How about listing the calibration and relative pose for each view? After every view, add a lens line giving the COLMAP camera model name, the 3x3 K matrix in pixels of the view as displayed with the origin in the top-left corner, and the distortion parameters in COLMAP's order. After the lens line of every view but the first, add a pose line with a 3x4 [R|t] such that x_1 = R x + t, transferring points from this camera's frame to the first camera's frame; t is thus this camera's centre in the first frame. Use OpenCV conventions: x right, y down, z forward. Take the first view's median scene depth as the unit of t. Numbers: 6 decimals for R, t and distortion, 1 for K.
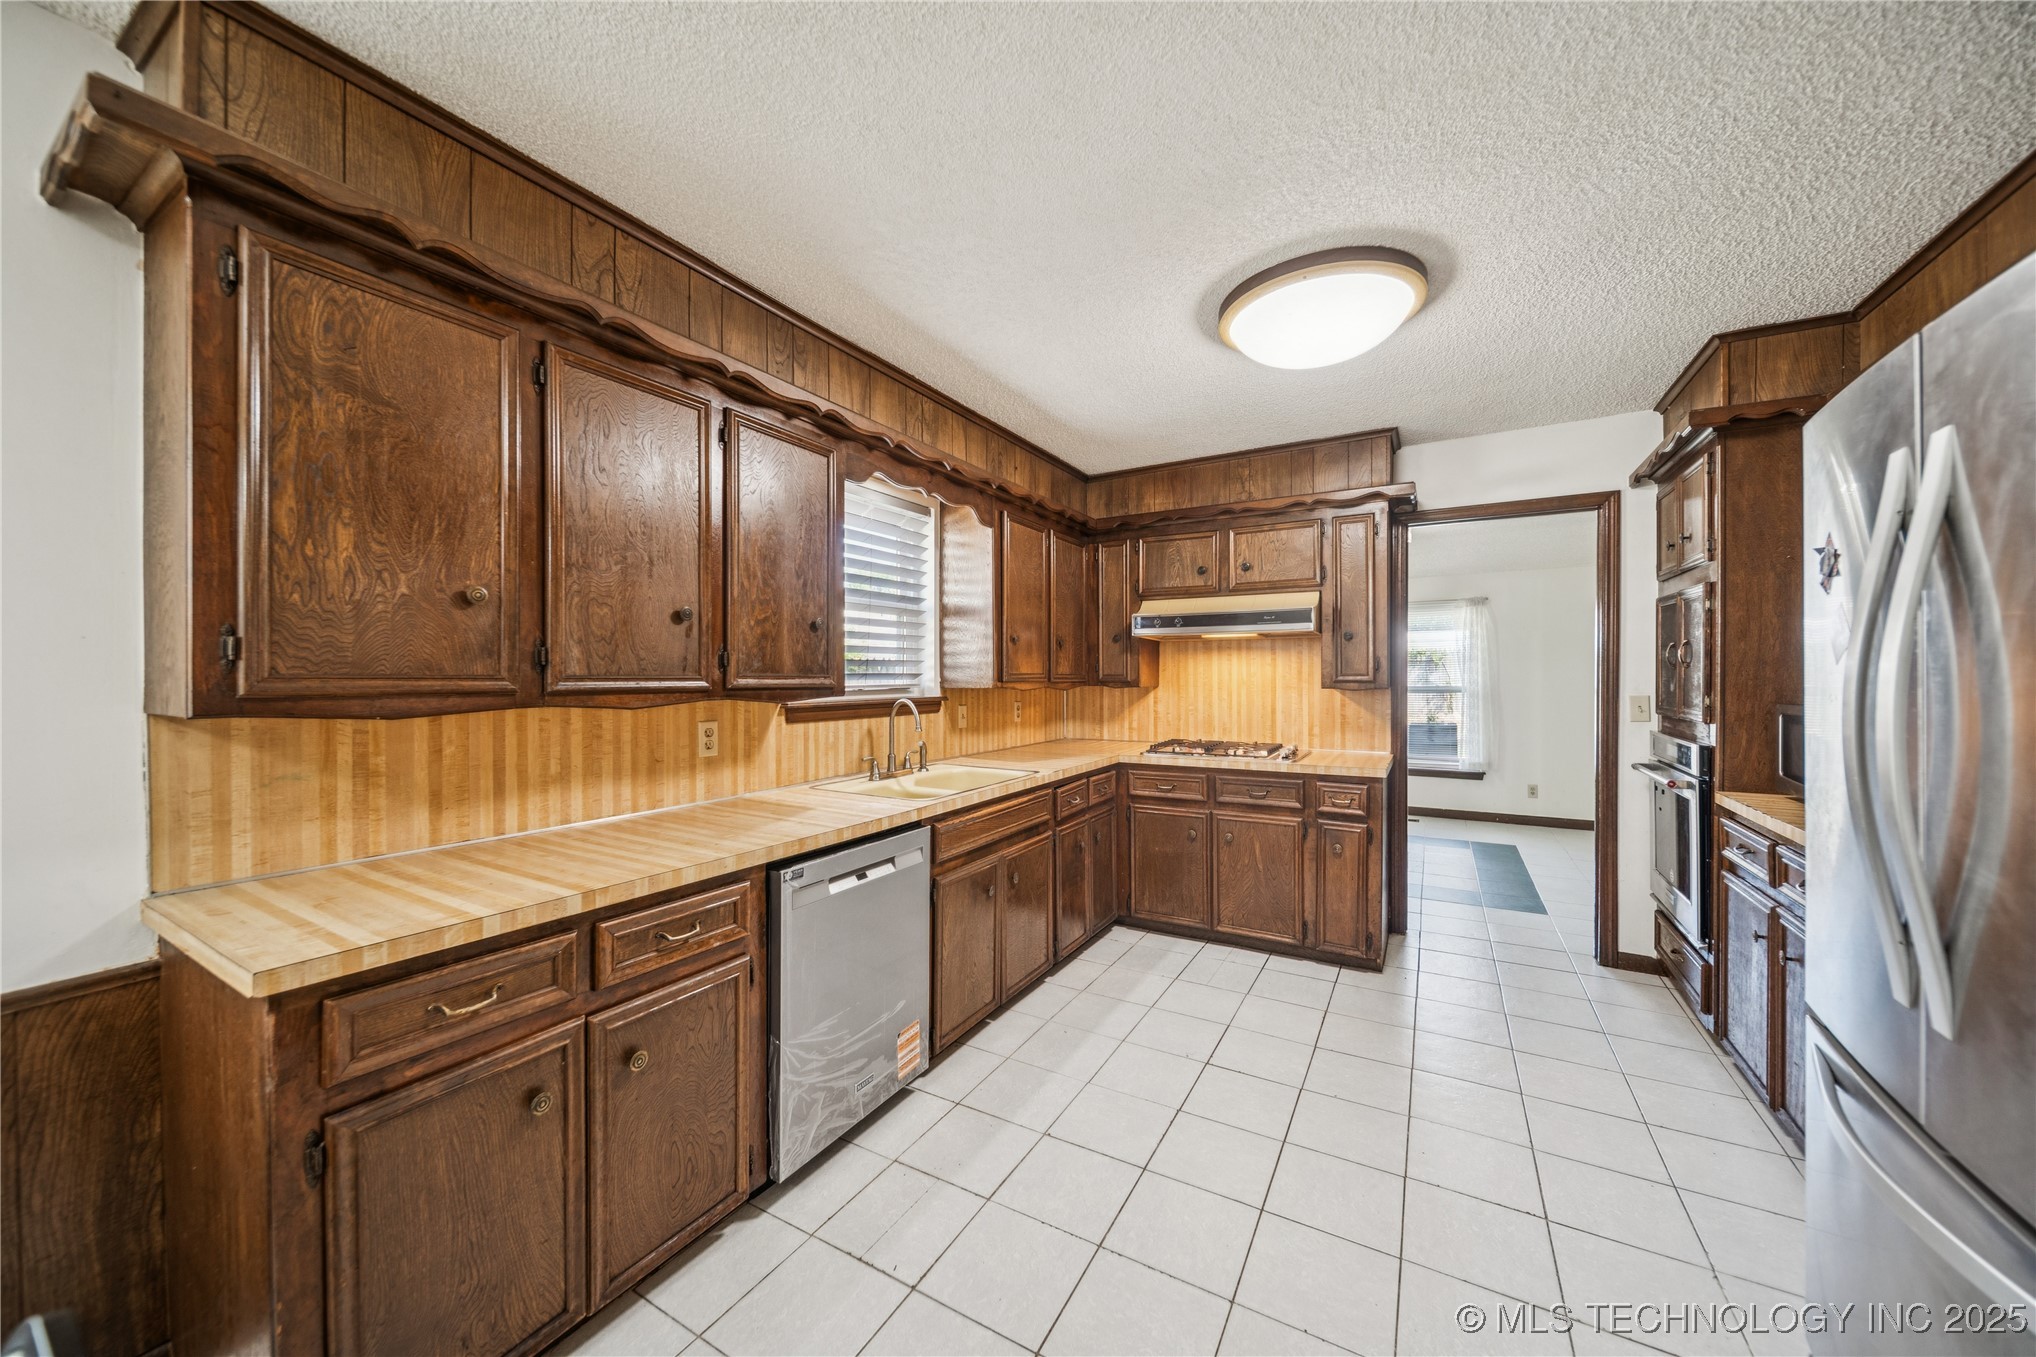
lens RADIAL K [[714.3, 0, 1015.9], [0, 714.3, 677.1], [0, 0, 1]] dist [-0.005104, -0.000670]
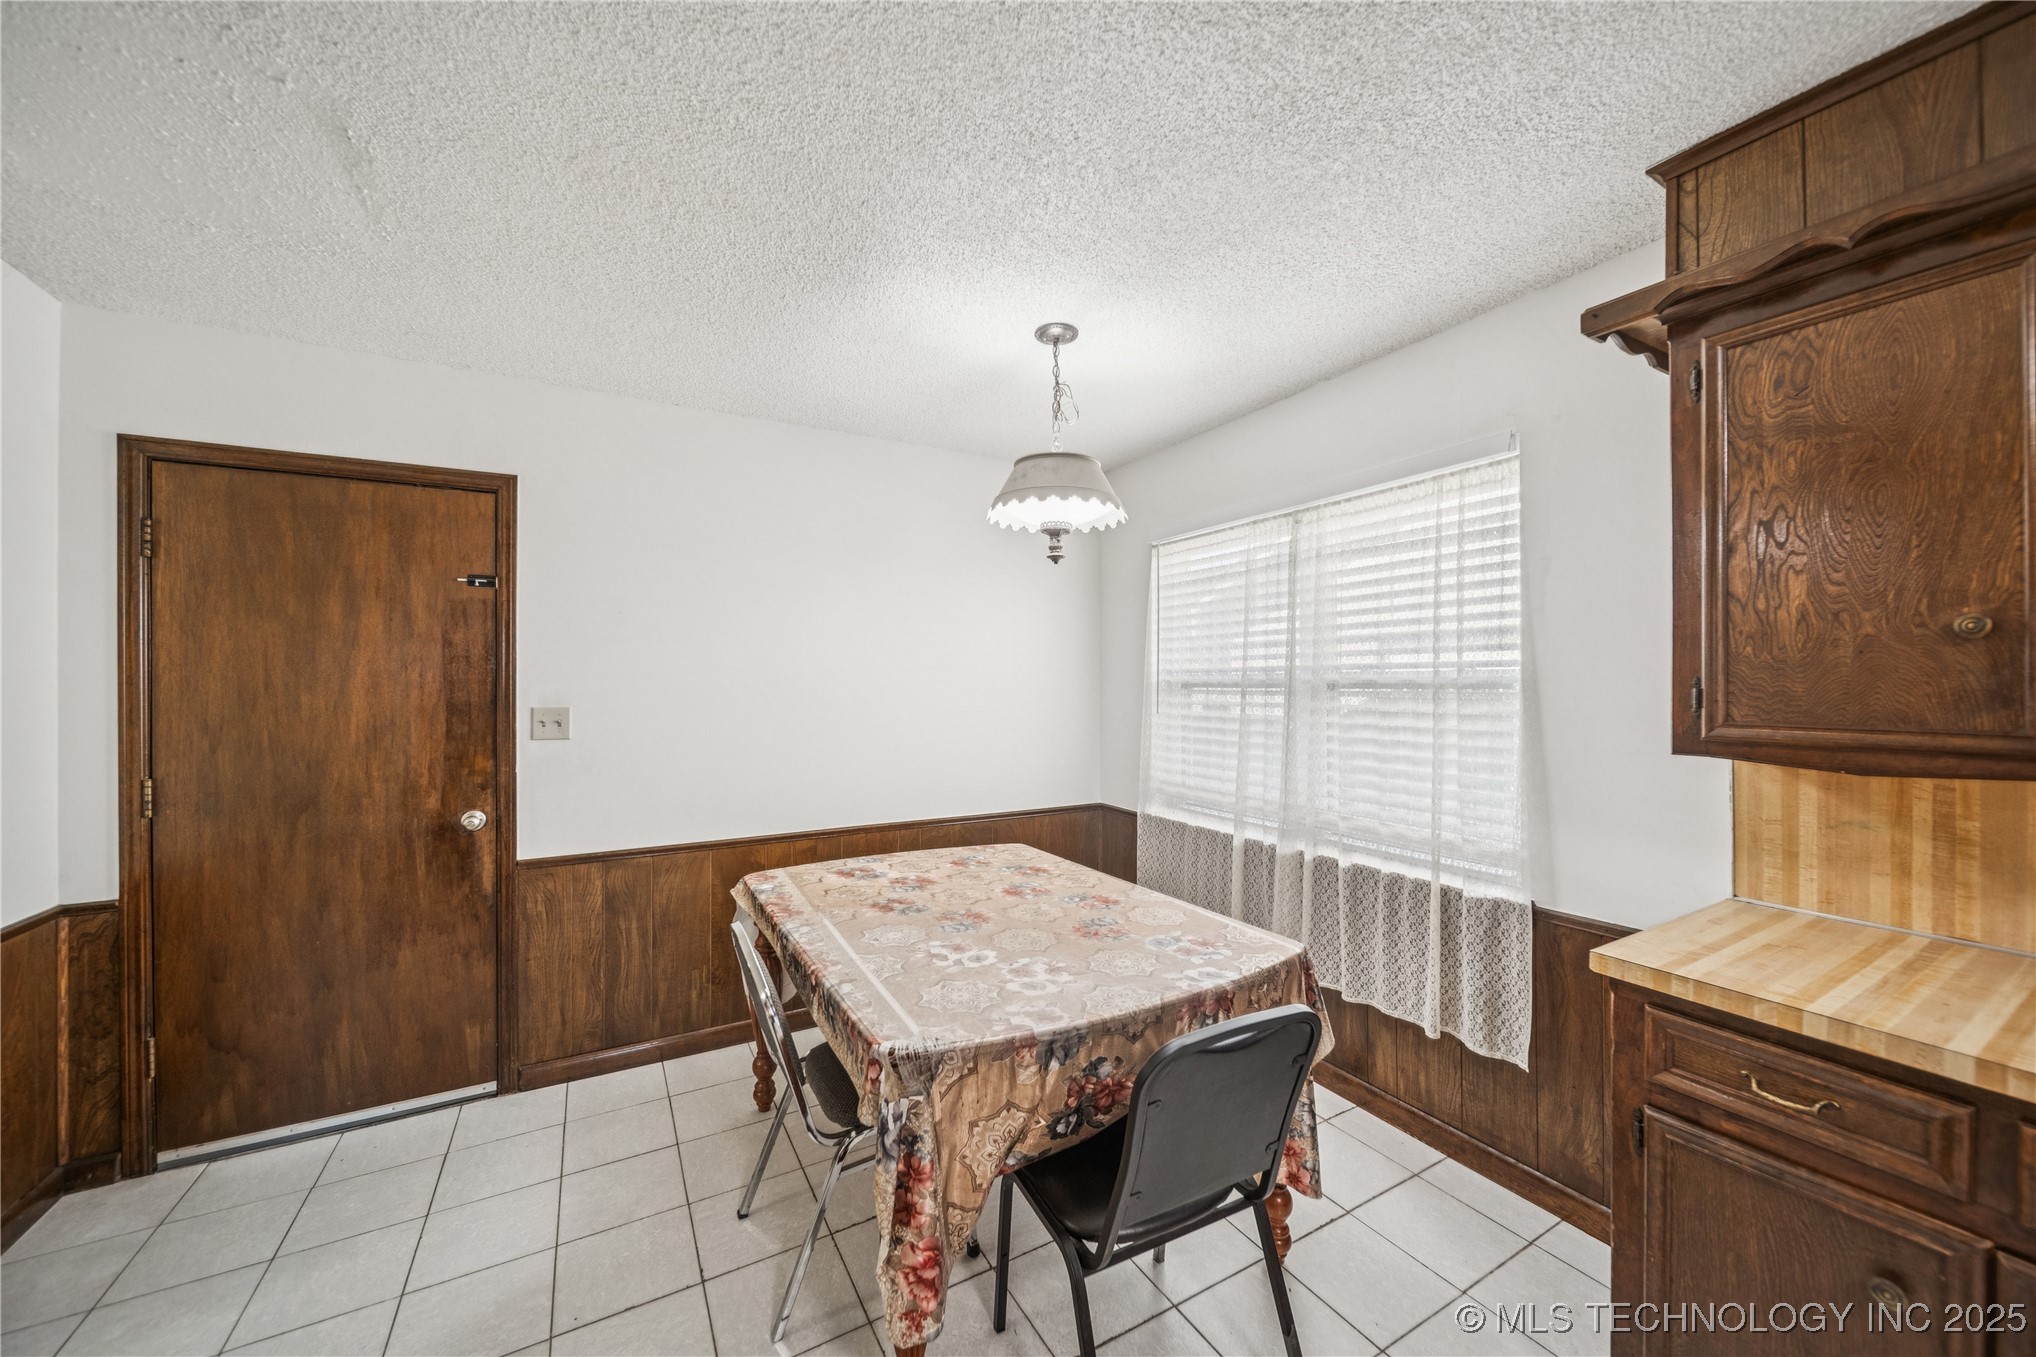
lens RADIAL K [[714.3, 0, 1017.6], [0, 714.3, 682.7], [0, 0, 1]] dist [-0.005104, -0.000670]
pose [[-0.491670, -0.000665, -0.870781, 0.426929], [-0.002330, 0.999997, 0.000551, -0.055760], [0.870778, 0.002300, -0.491671, 0.514305]]
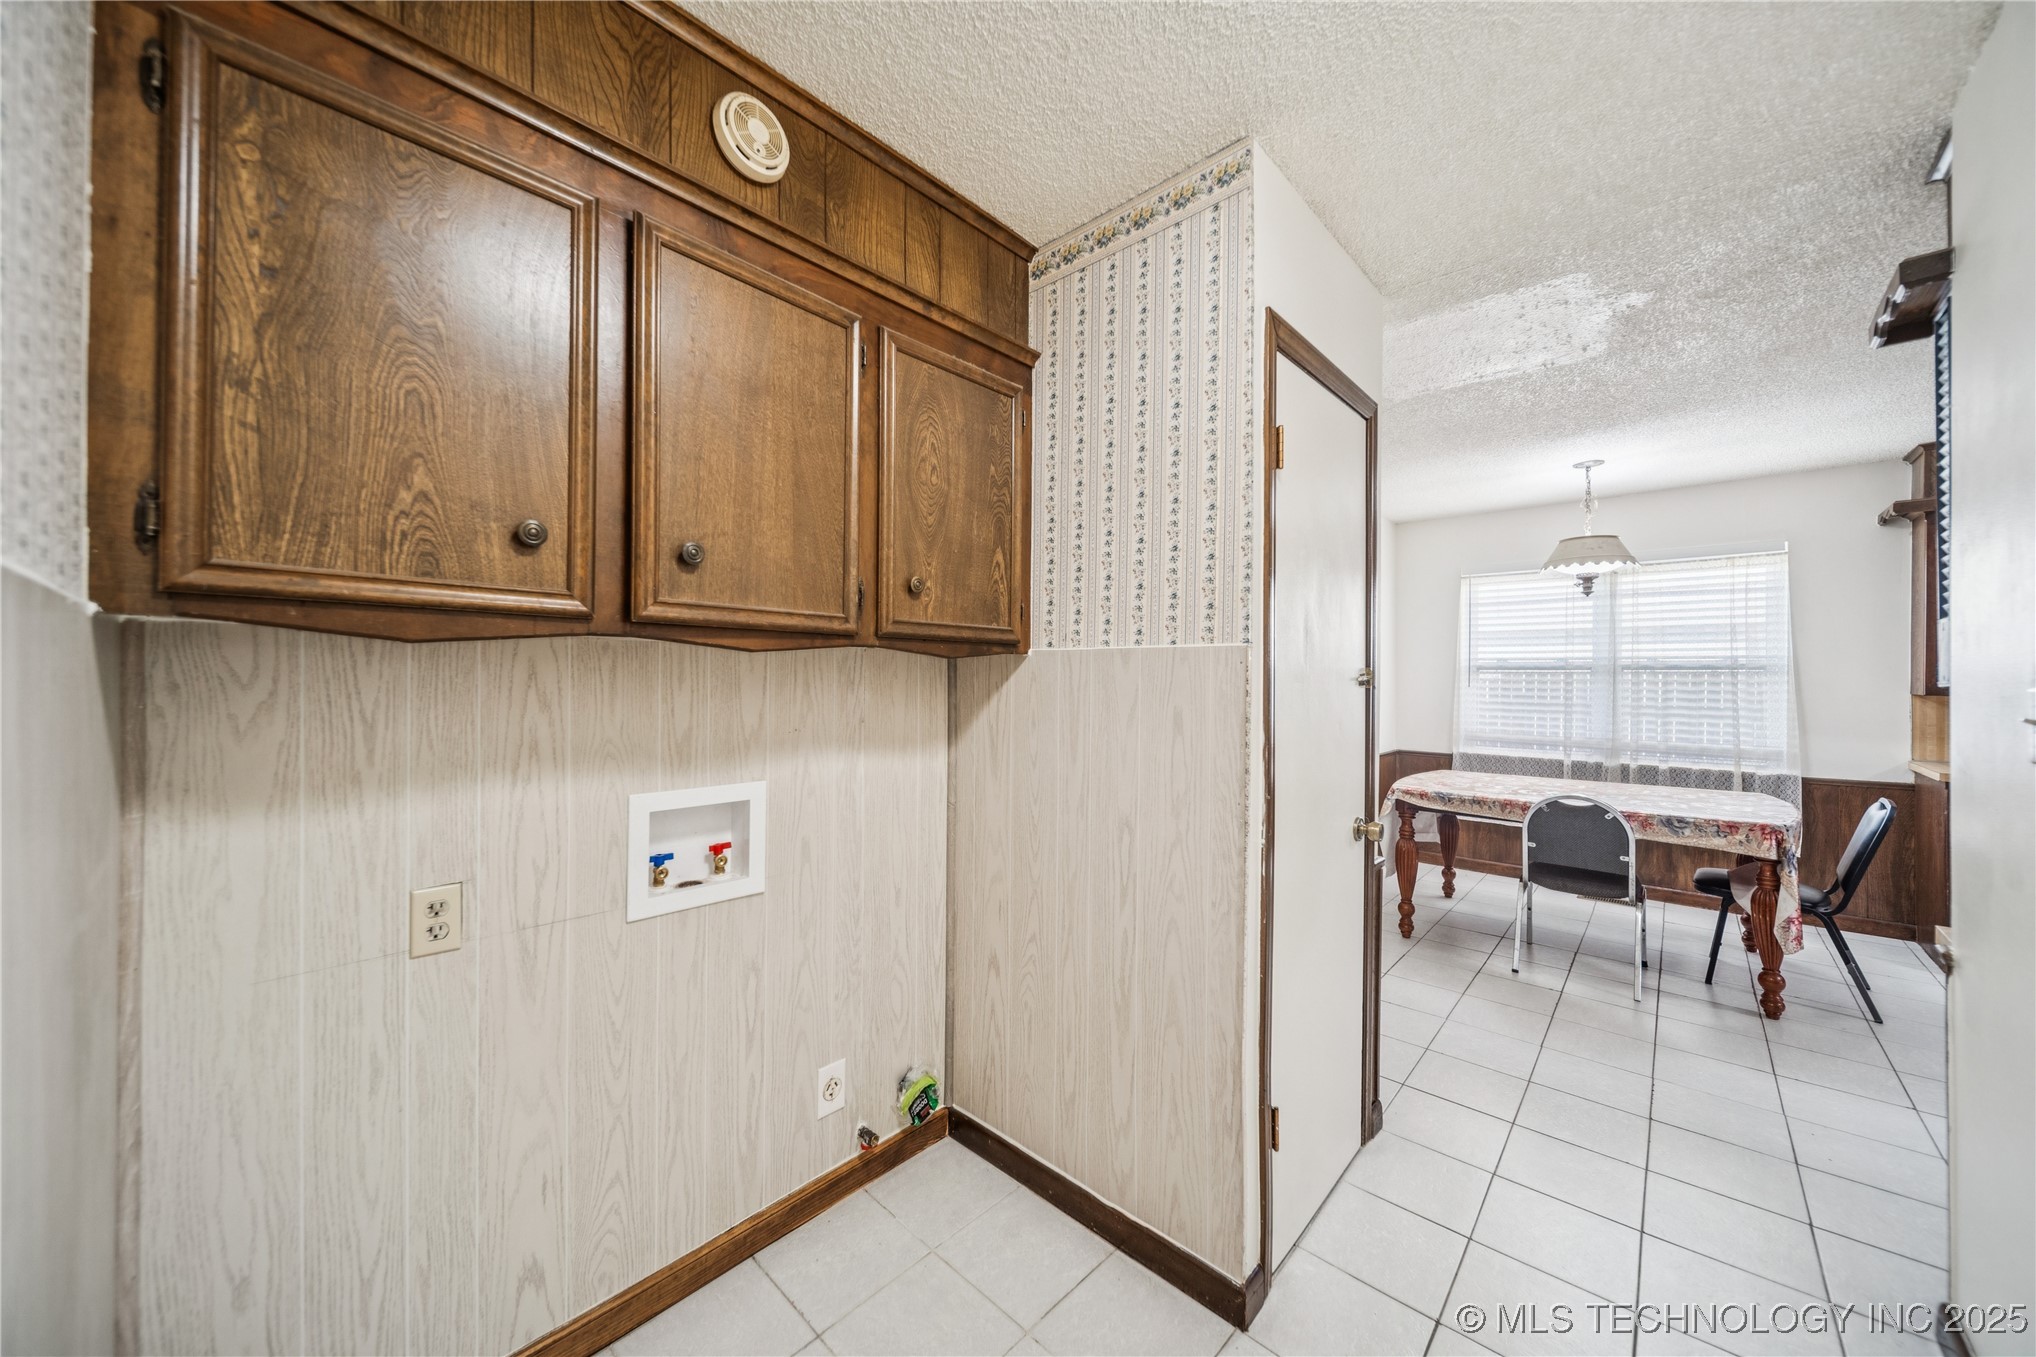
lens RADIAL K [[714.3, 0, 1011.0], [0, 714.3, 668.7], [0, 0, 1]] dist [-0.005104, -0.000670]
pose [[-0.215005, -0.001107, -0.976612, 2.183922], [-0.003274, 0.999995, -0.000412, -0.034856], [0.976608, 0.003109, -0.215007, -1.806007]]
